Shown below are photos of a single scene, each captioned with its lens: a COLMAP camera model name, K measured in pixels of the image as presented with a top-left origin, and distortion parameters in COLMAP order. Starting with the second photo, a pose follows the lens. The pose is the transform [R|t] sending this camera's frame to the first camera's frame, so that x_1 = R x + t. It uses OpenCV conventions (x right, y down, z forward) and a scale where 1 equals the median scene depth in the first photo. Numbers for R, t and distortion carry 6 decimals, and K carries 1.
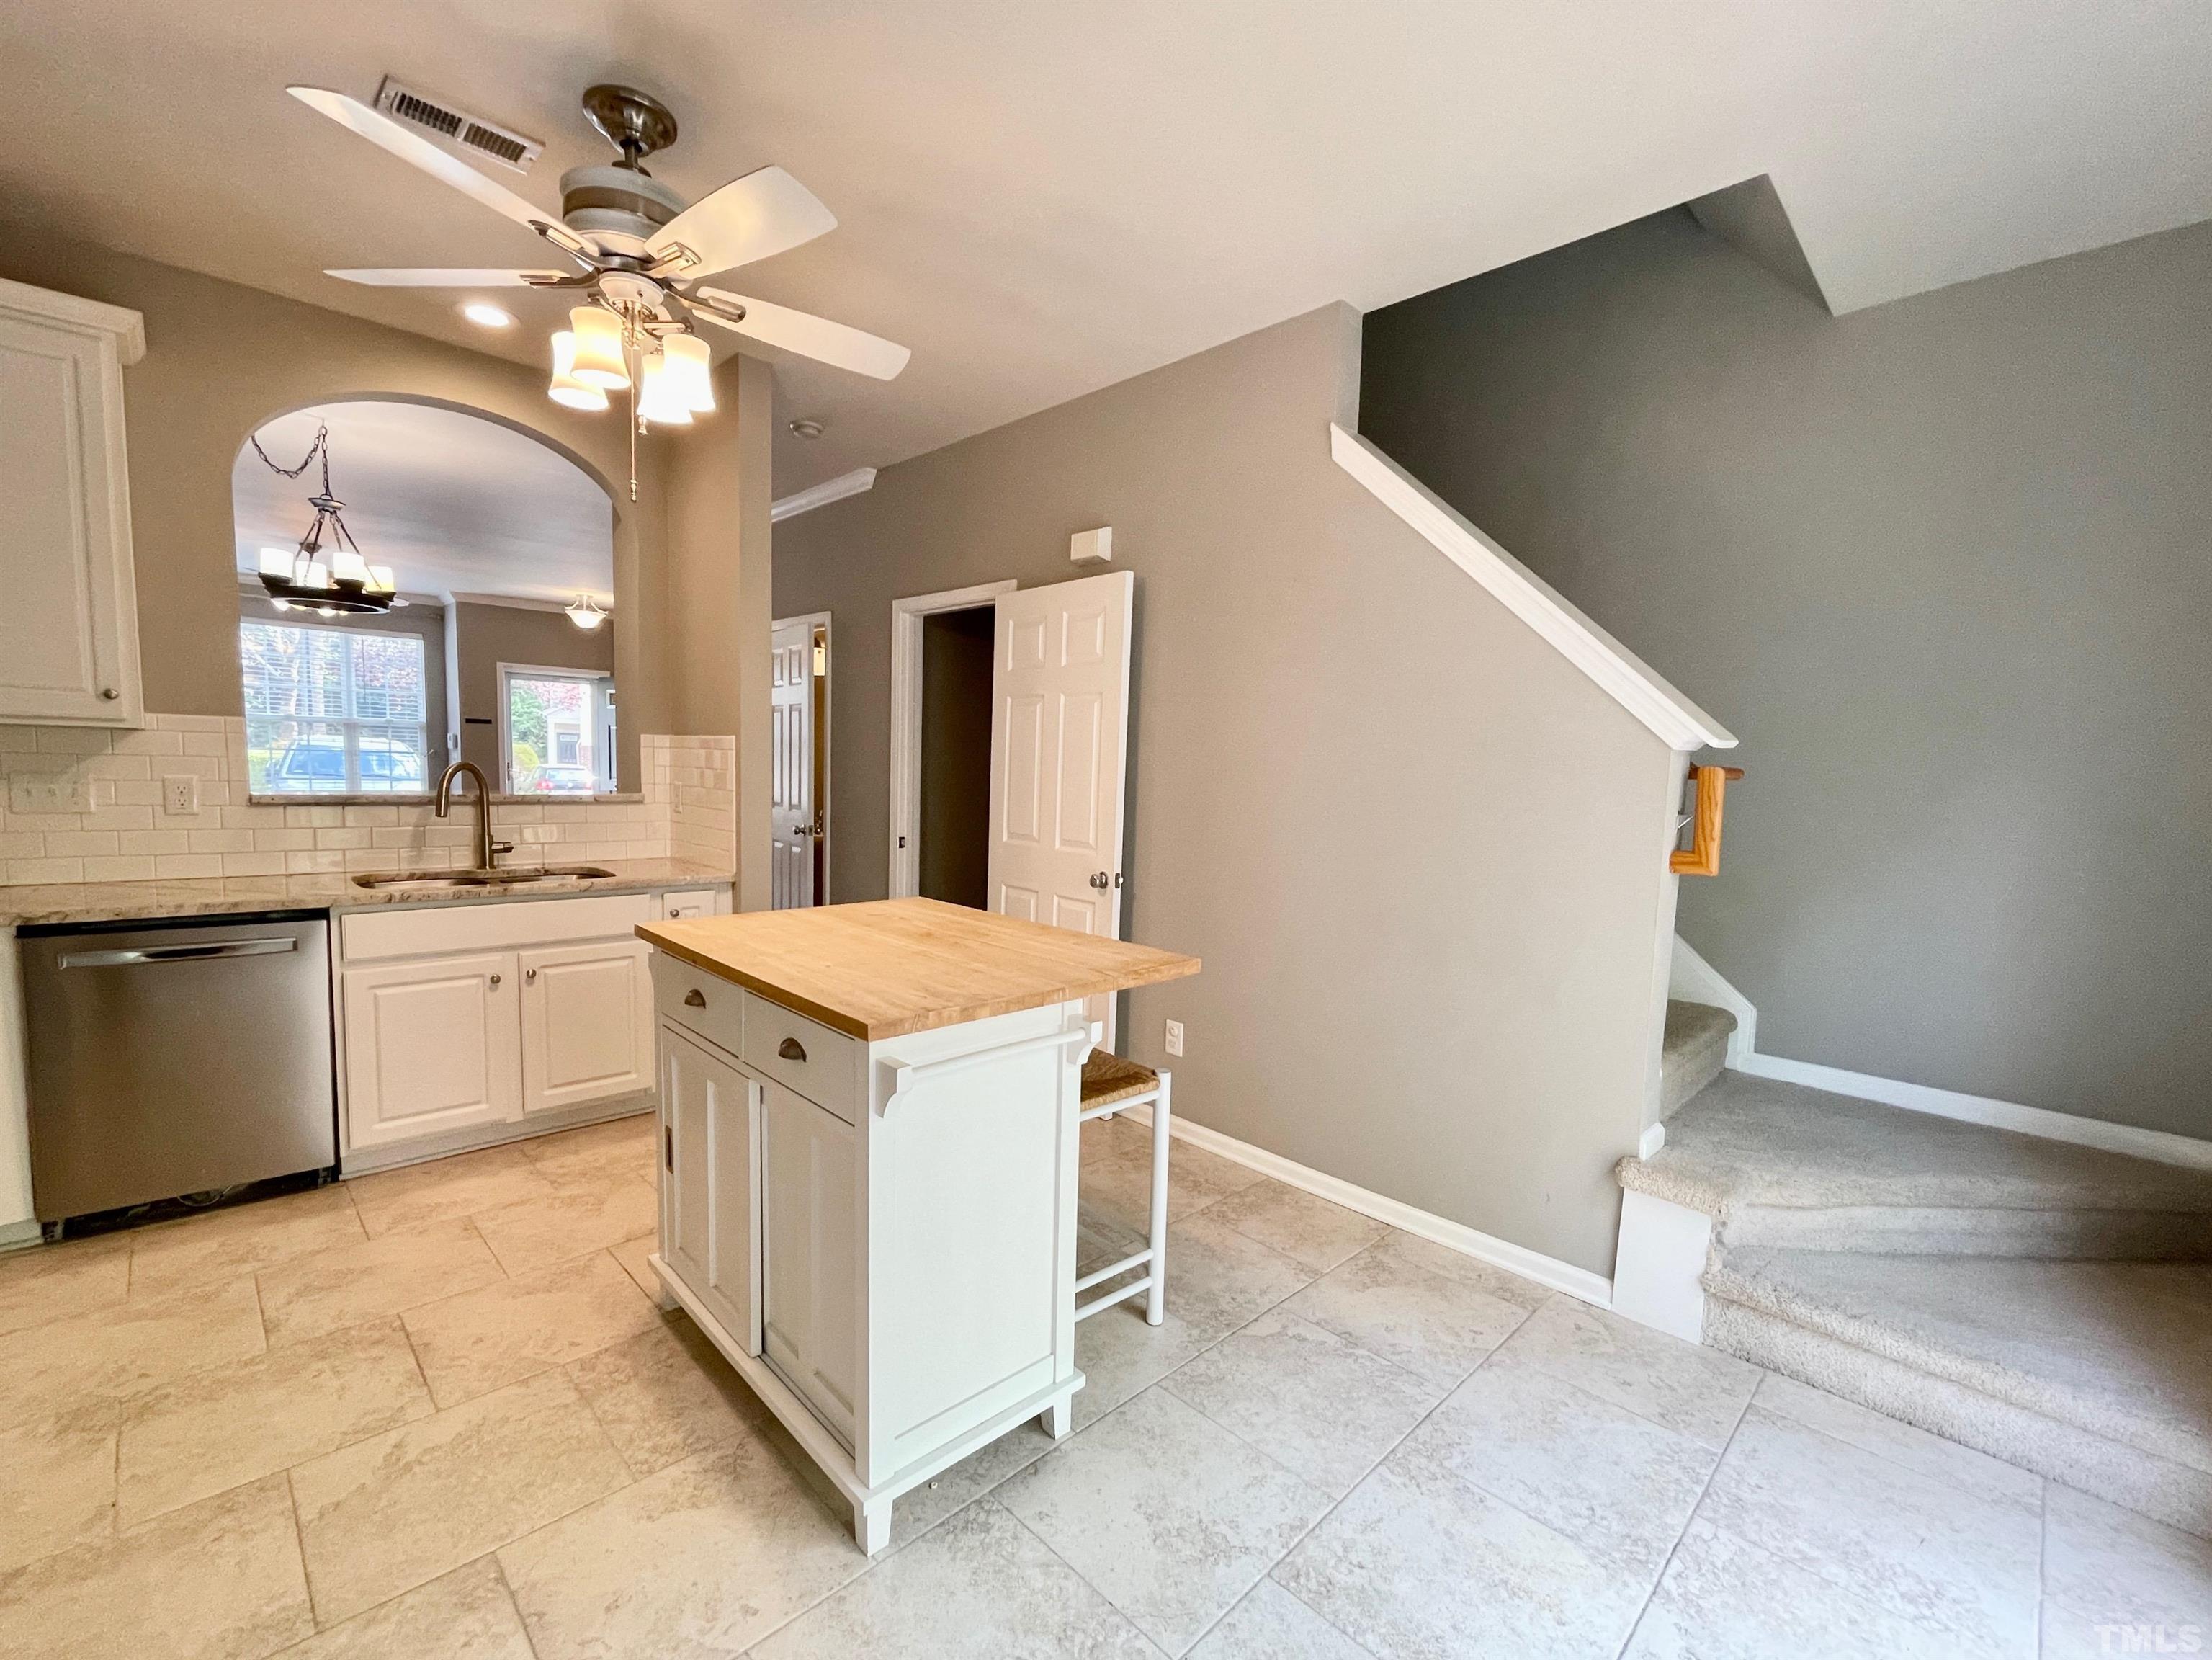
lens RADIAL K [[938.6, 0, 1094.5], [0, 938.6, 855.1], [0, 0, 1]] dist [-0.002172, 0.000378]
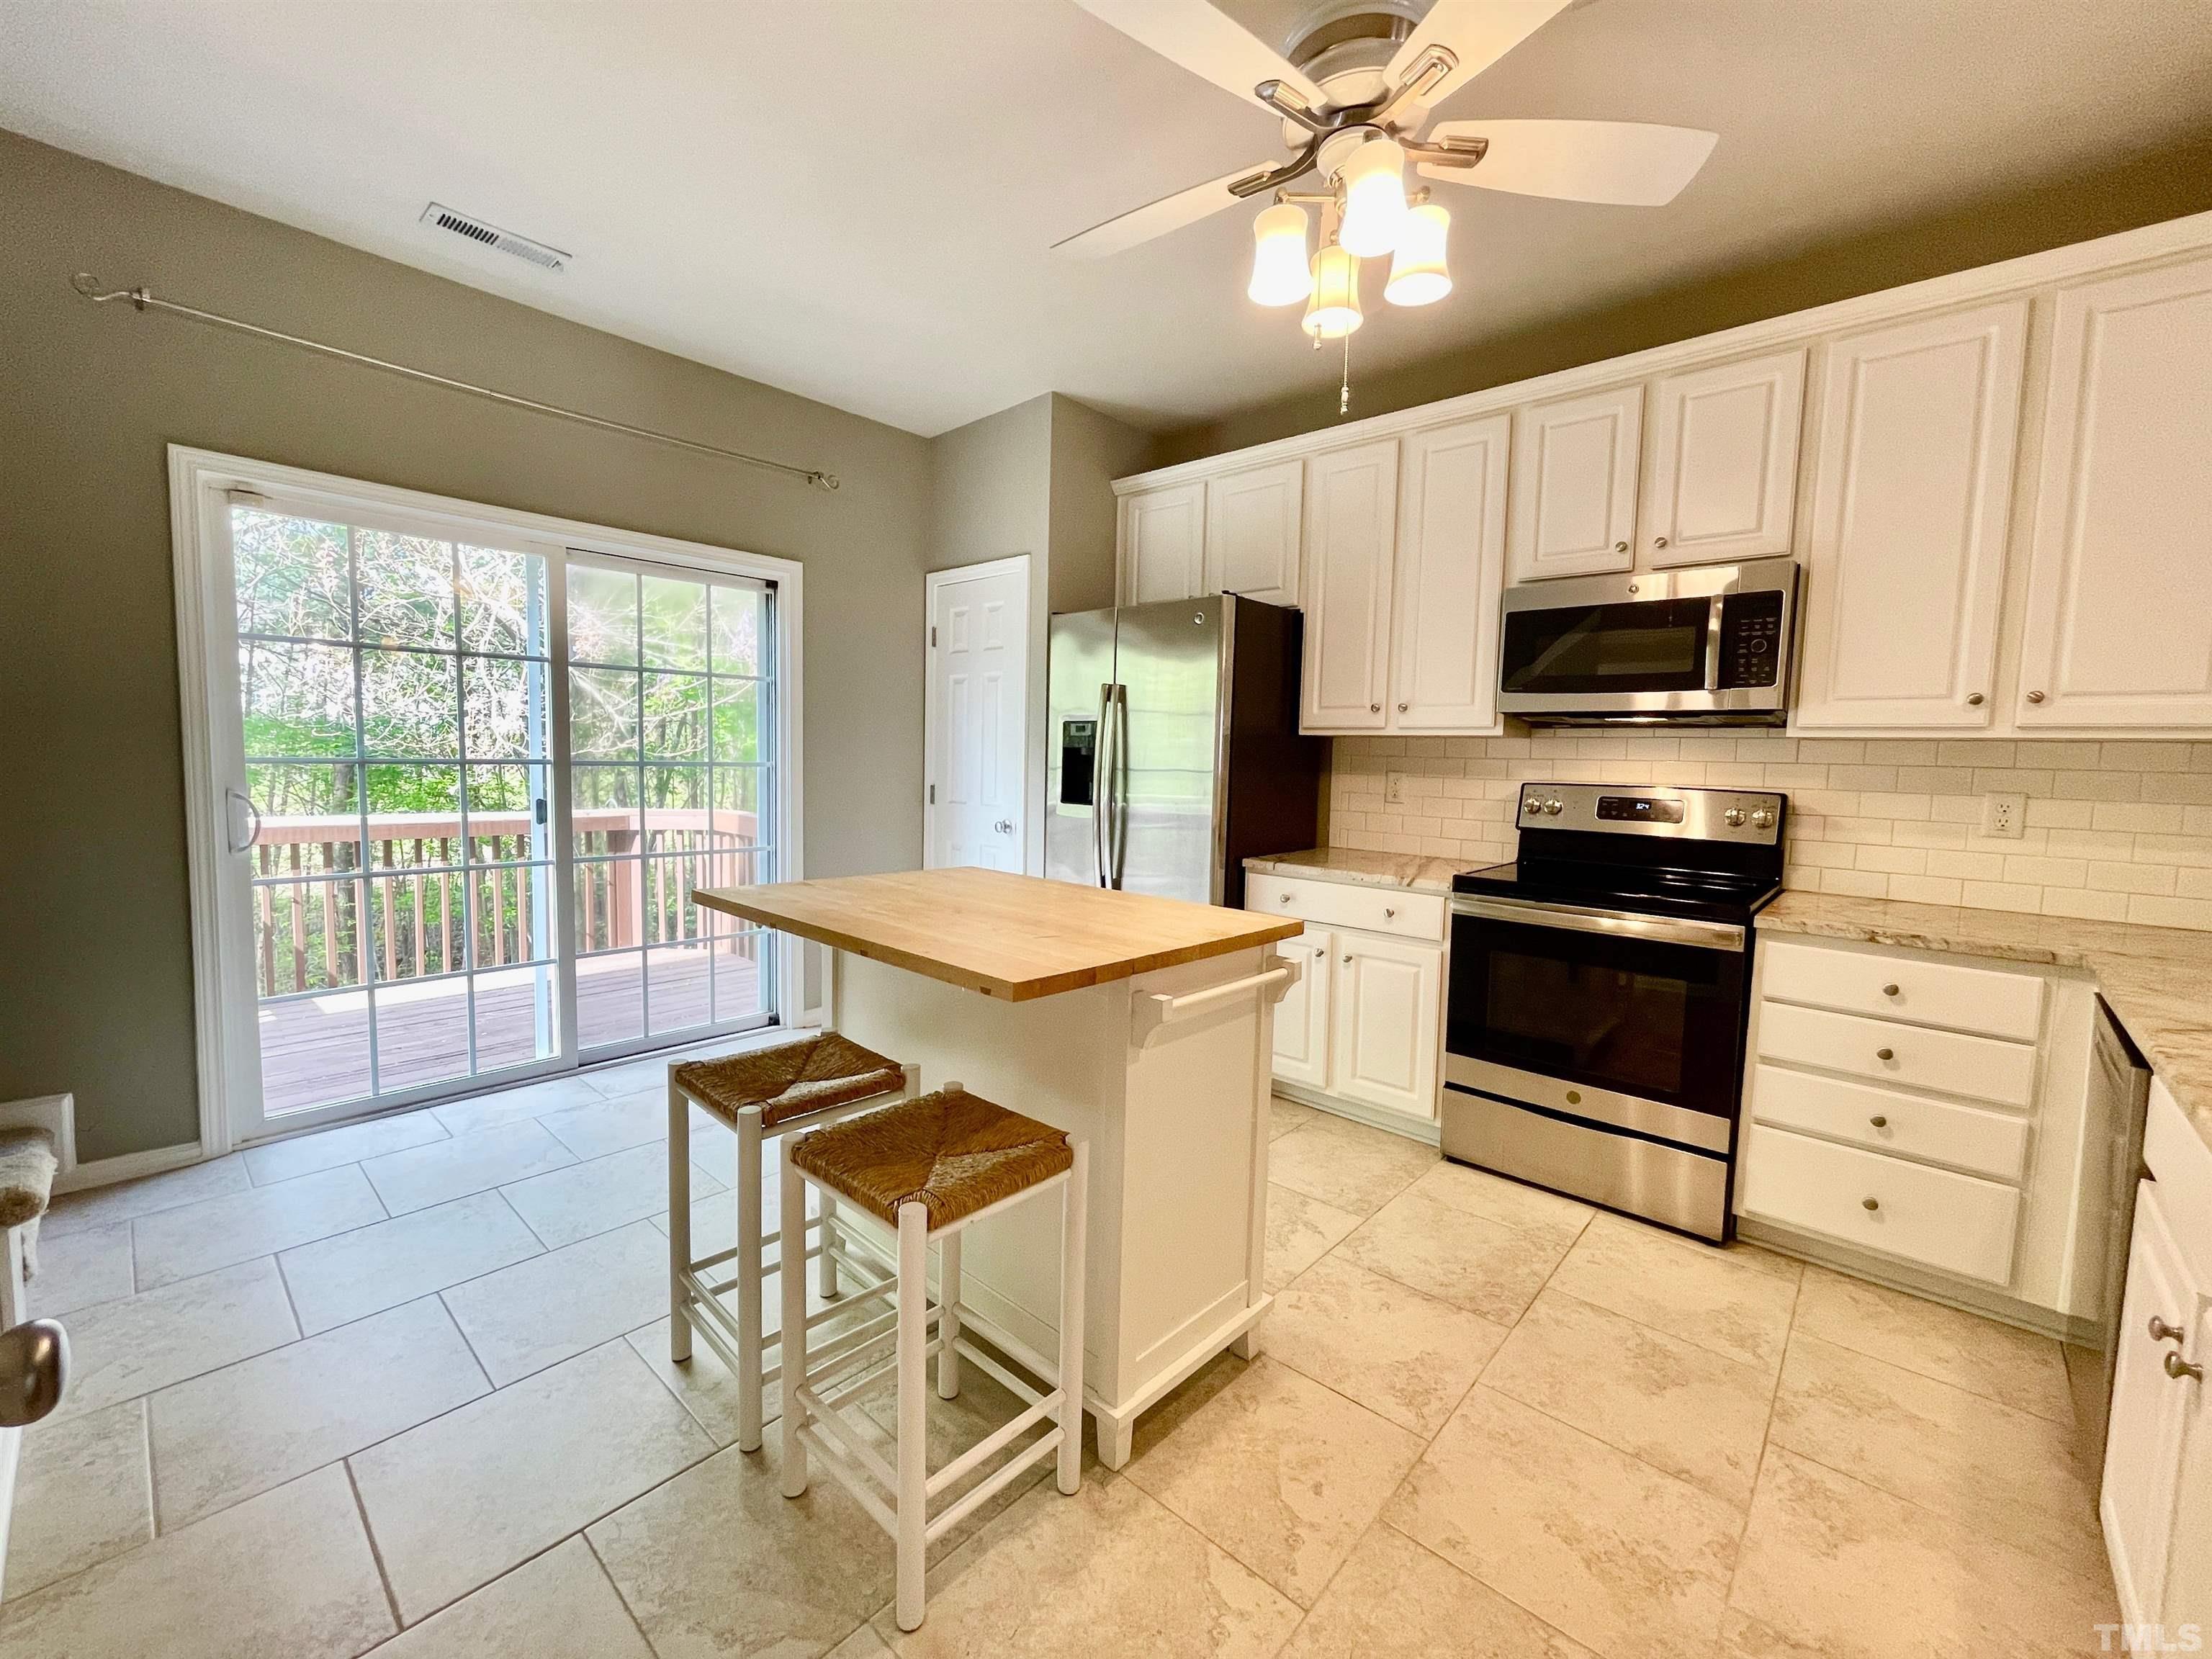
lens RADIAL K [[900.7, 0, 1101.9], [0, 900.7, 817.9], [0, 0, 1]] dist [-0.000652, 0.000364]
pose [[-0.996473, -0.048688, -0.068339, -0.152255], [-0.059724, 0.983619, 0.170078, -0.097631], [0.058939, 0.173560, -0.983058, 1.132474]]
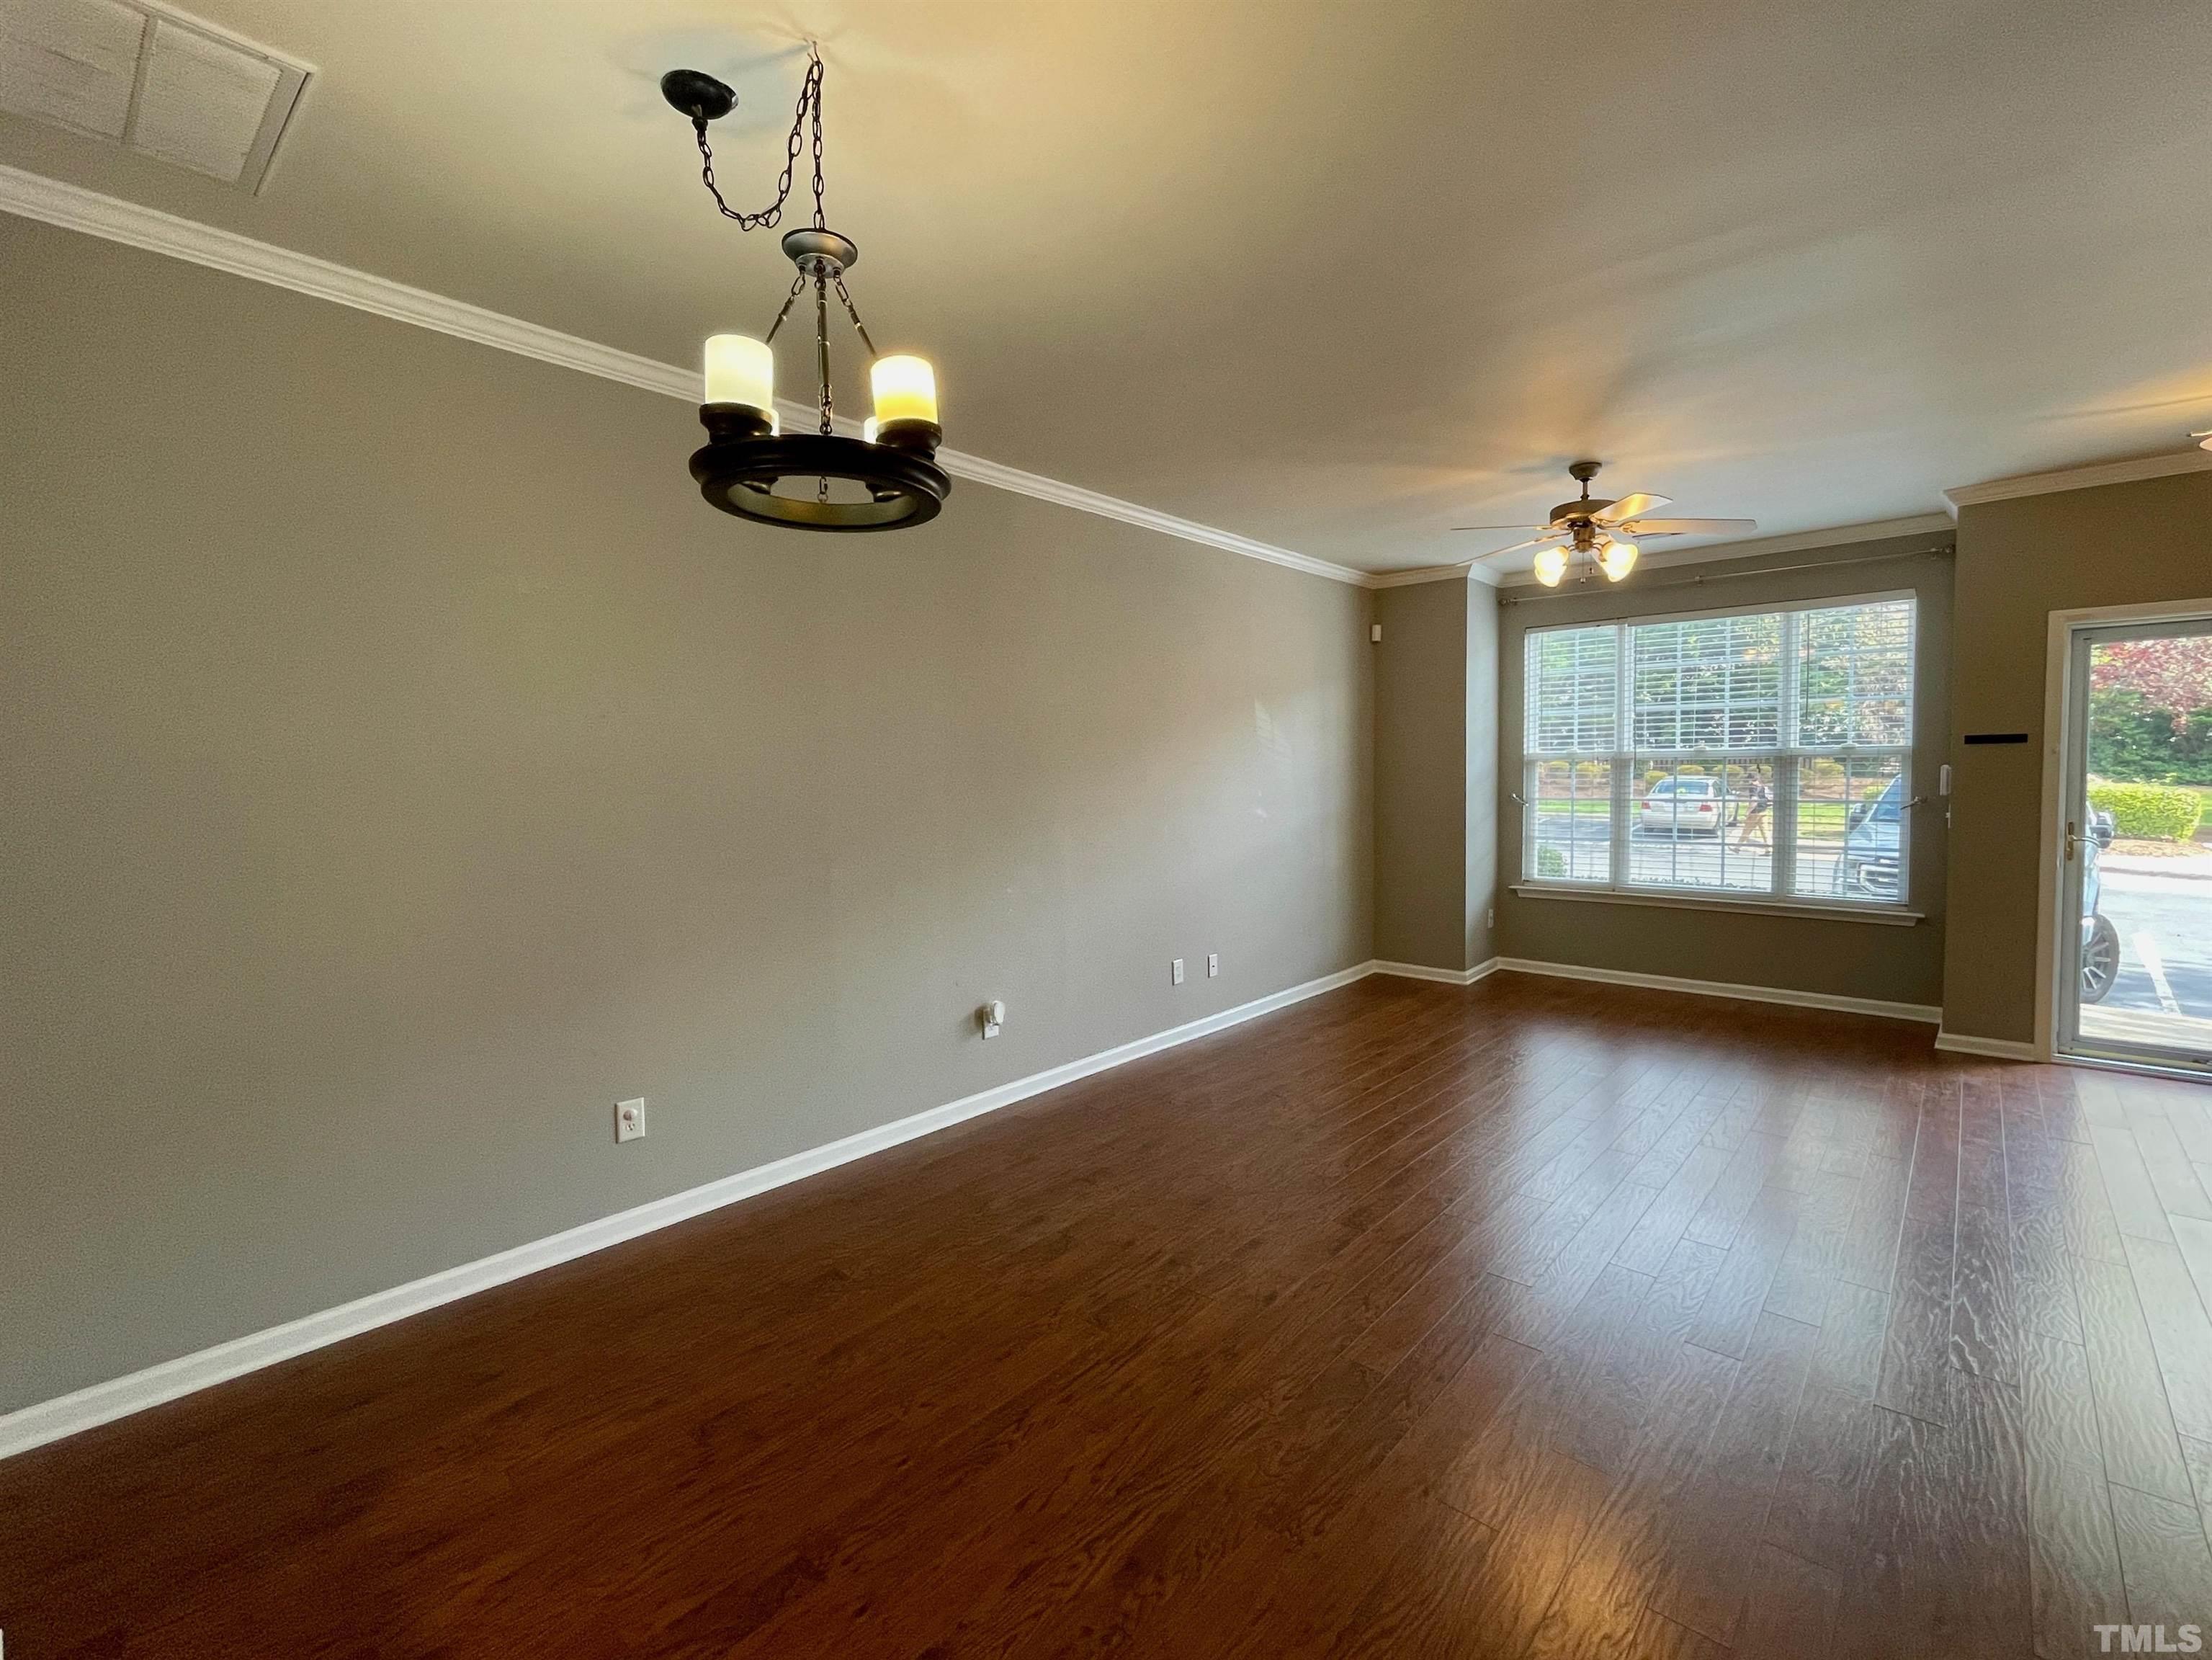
lens RADIAL K [[975.3, 0, 1096.6], [0, 975.3, 813.2], [0, 0, 1]] dist [-0.022970, 0.012038]
pose [[0.056507, 0.008519, -0.998366, -0.486884], [-0.083314, 0.996516, 0.003788, -0.180206], [0.994920, 0.082964, 0.057020, 1.360262]]
